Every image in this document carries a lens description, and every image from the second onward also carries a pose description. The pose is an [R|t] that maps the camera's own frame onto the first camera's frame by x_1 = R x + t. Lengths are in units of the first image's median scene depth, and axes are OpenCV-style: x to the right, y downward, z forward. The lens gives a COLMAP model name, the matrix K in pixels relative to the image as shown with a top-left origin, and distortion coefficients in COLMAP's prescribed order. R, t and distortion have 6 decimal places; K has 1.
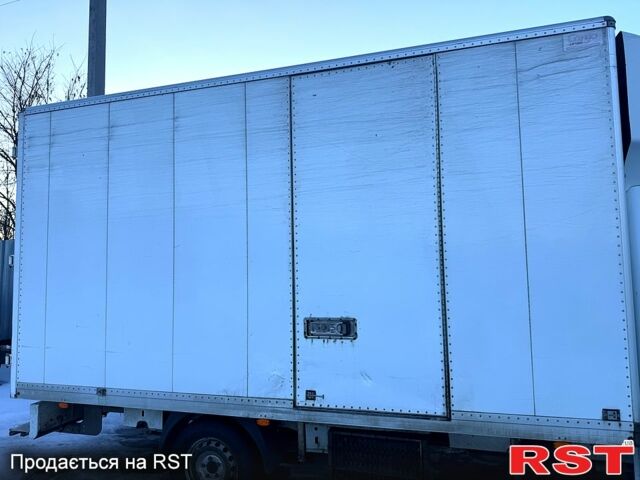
lens RADIAL K [[454.1, 0, 316.8], [0, 454.1, 240.7], [0, 0, 1]] dist [0.041942, -0.045615]
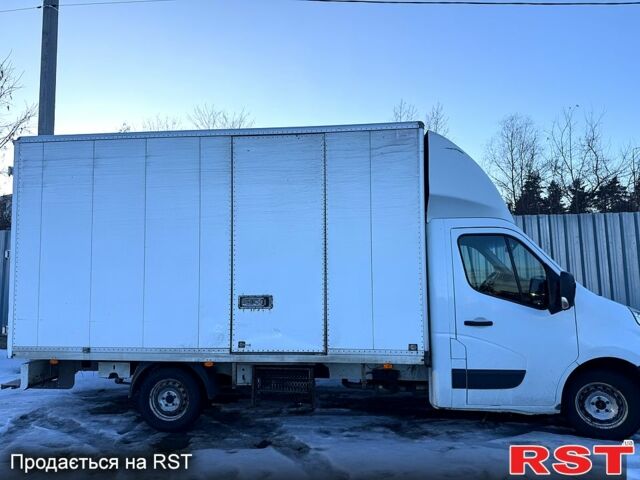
lens RADIAL K [[454.1, 0, 320.5], [0, 454.1, 240.7], [0, 0, 1]] dist [0.041942, -0.045615]
pose [[0.980862, 0.022529, 0.193397, -0.057760], [-0.024763, 0.999652, 0.009140, -0.036873], [-0.193124, -0.013754, 0.981078, -0.565491]]
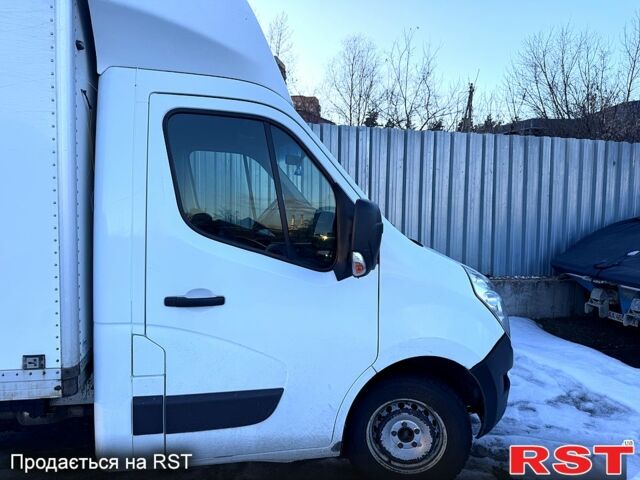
lens RADIAL K [[454.1, 0, 317.5], [0, 454.1, 239.5], [0, 0, 1]] dist [0.041942, -0.045615]
pose [[0.865869, 0.006373, 0.500230, 0.562907], [-0.090776, 0.985321, 0.144573, 0.021488], [-0.491966, -0.170590, 0.853738, 0.126236]]
